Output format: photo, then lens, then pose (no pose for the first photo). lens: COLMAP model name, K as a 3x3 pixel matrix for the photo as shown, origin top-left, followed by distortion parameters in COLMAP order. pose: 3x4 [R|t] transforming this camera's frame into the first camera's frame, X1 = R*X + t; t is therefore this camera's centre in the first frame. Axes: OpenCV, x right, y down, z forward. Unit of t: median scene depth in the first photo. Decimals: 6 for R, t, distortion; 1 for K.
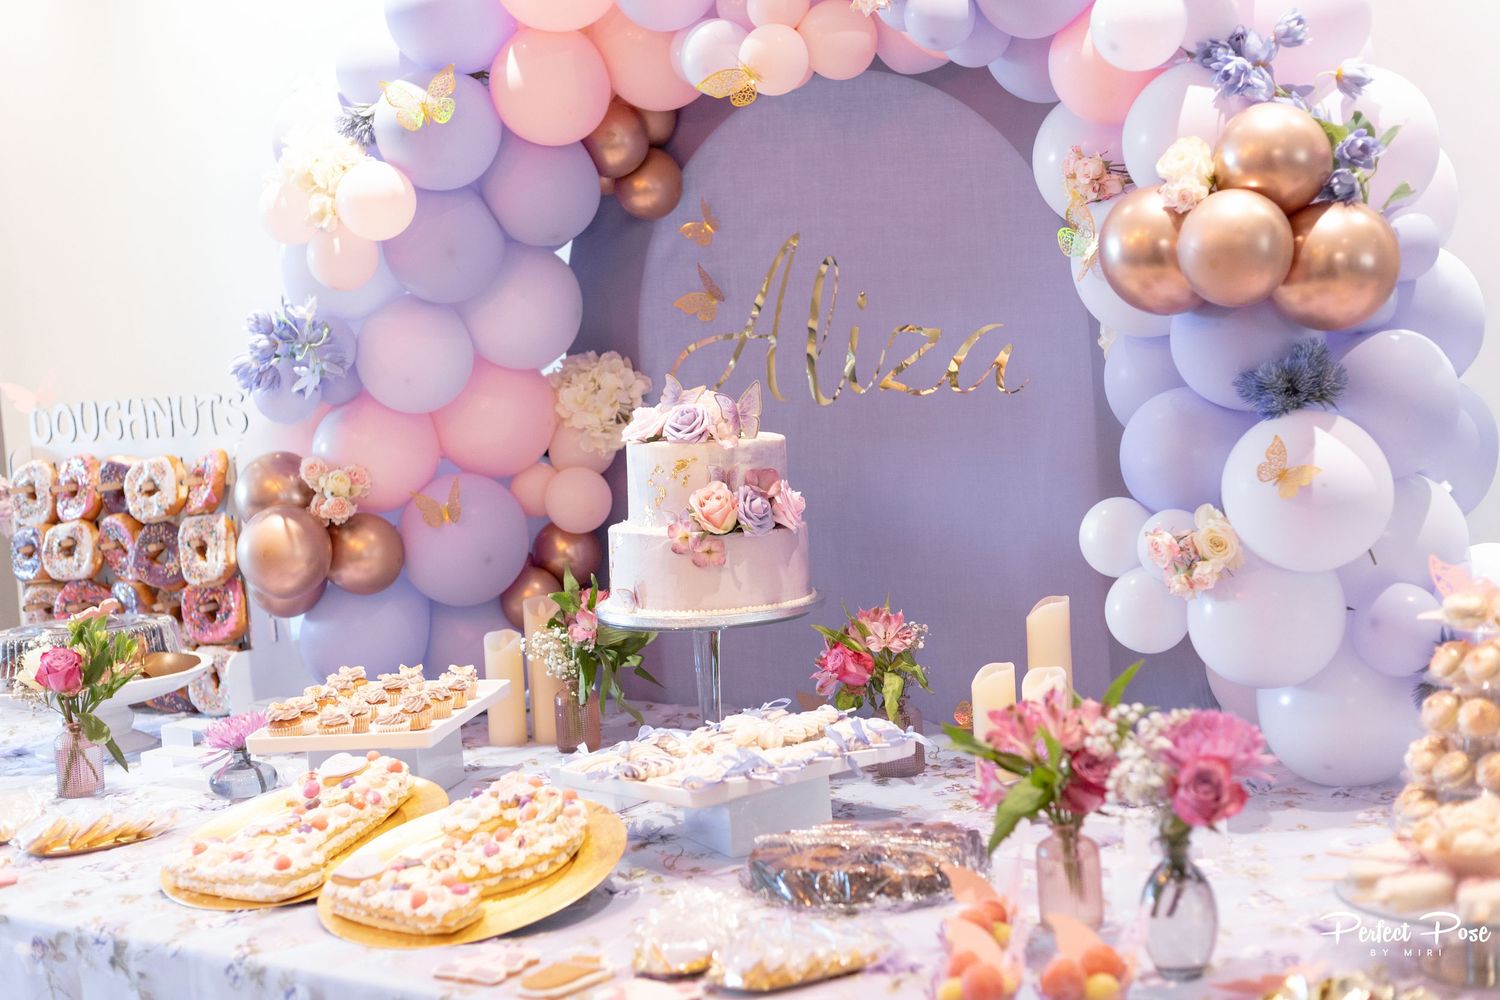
lens RADIAL K [[2207.8, 0, 731.0], [0, 2207.8, 504.5], [0, 0, 1]] dist [0.005929, 0.009673]
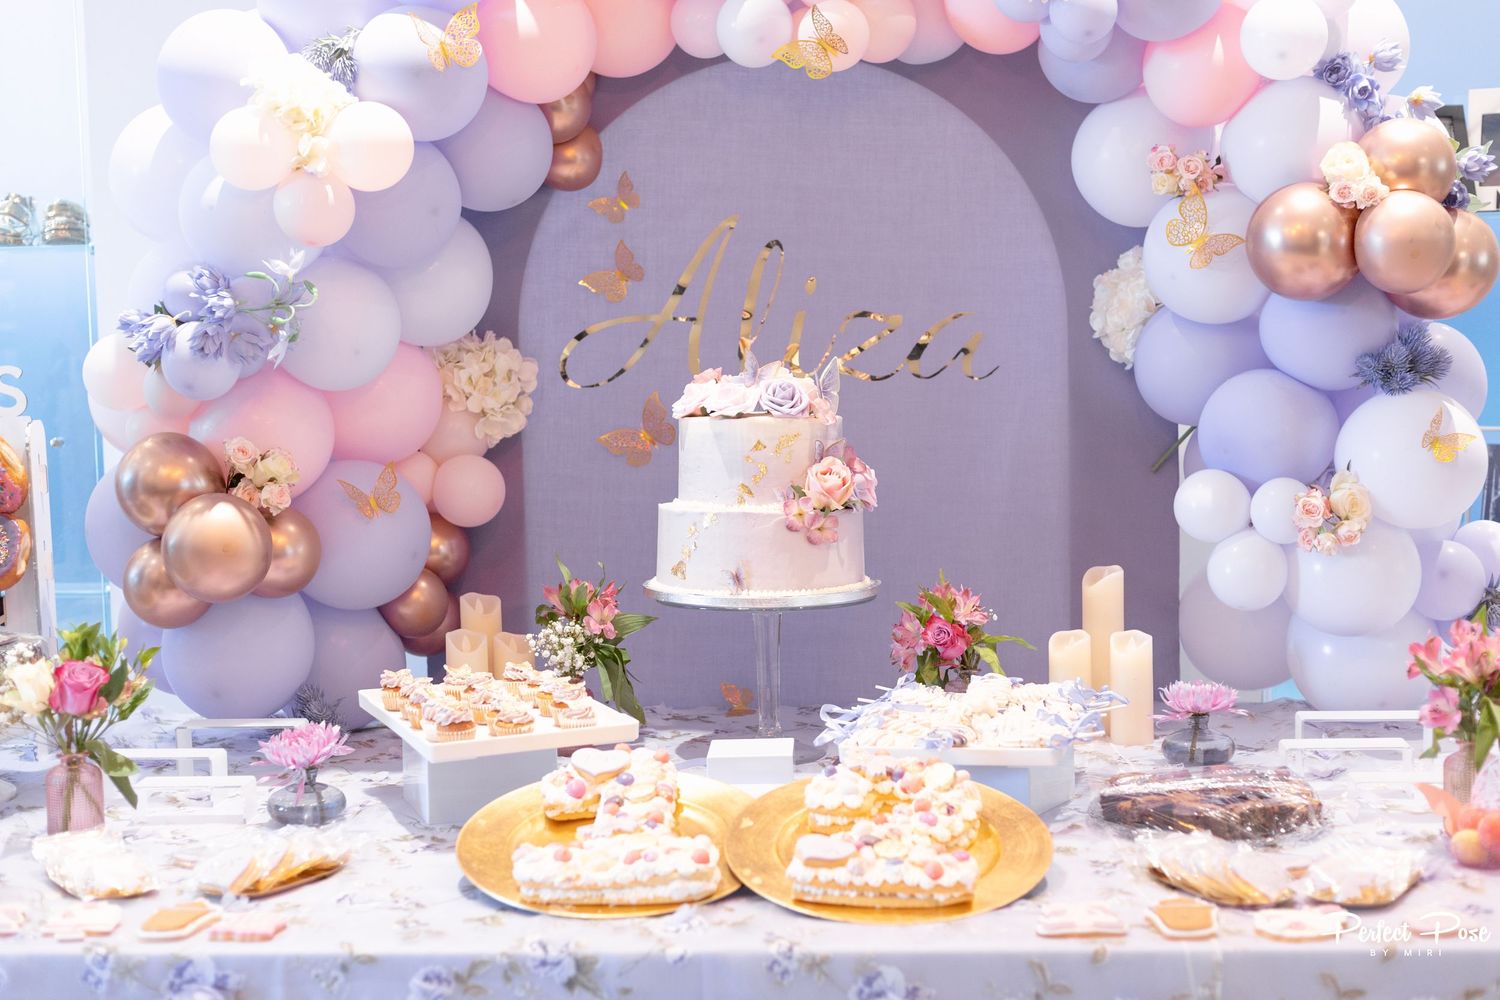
lens RADIAL K [[2295.5, 0, 750.0], [0, 2295.5, 500.0], [0, 0, 1]] dist [-0.011514, 0.150338]
pose [[0.840112, -0.002877, 0.542405, -0.584276], [0.019314, 0.999510, -0.024612, 0.032911], [-0.542069, 0.031153, 0.839757, 0.161314]]
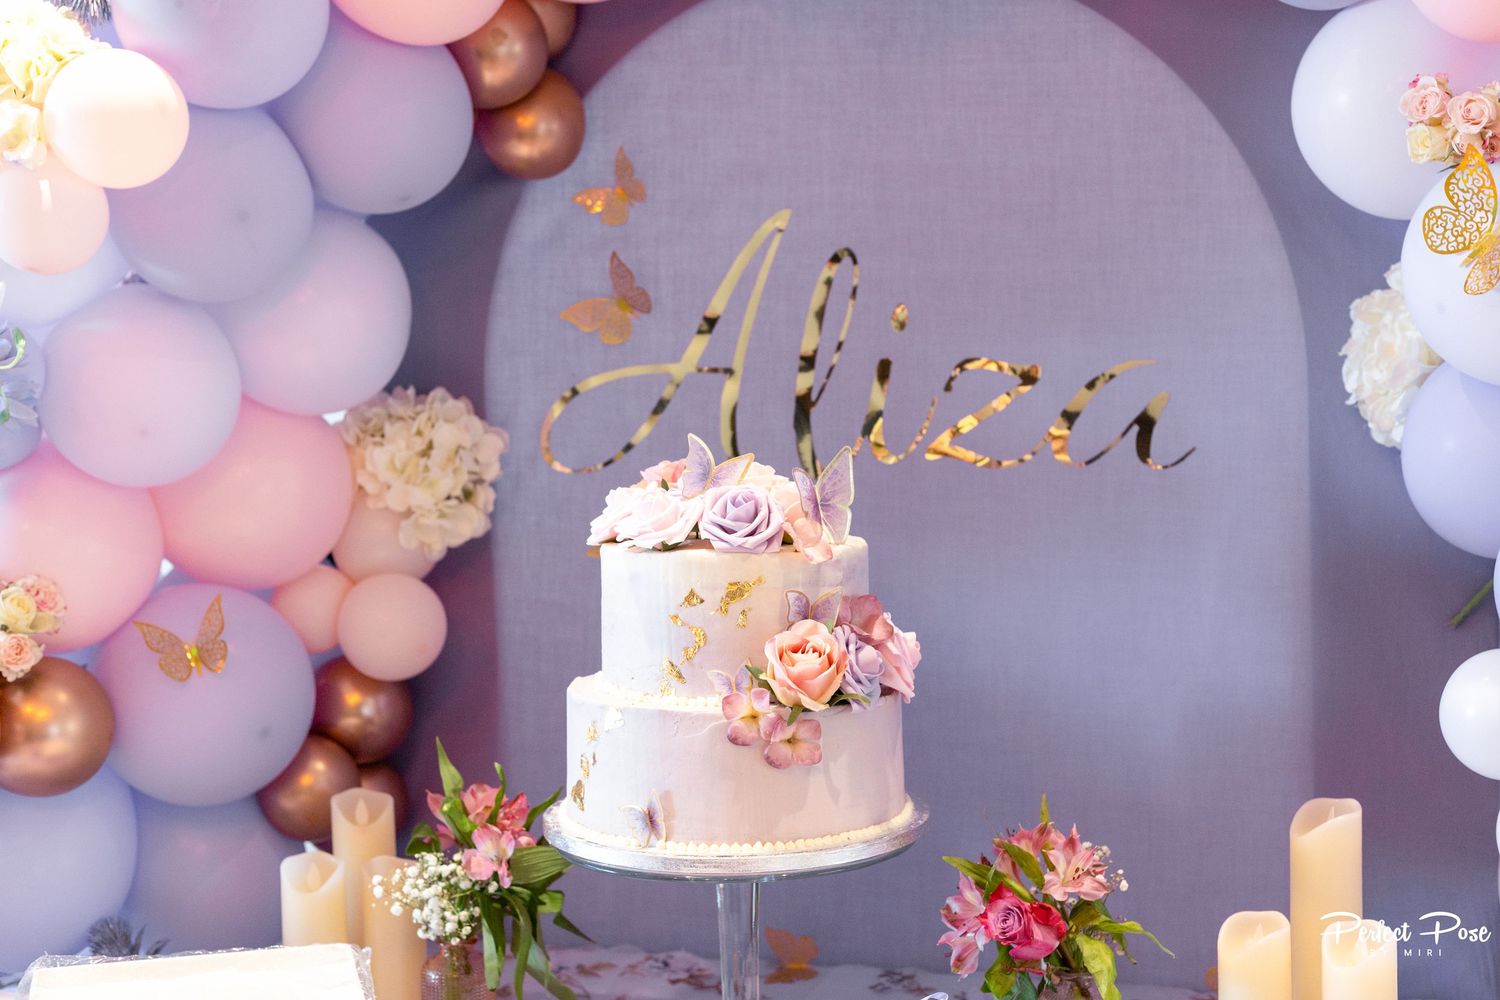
lens RADIAL K [[2295.5, 0, 750.0], [0, 2295.5, 500.0], [0, 0, 1]] dist [-0.011514, 0.150338]
pose [[0.951937, 0.005407, 0.306247, -0.204540], [0.000467, 0.999817, -0.019105, -0.030199], [-0.306295, 0.018330, 0.951760, 0.424199]]
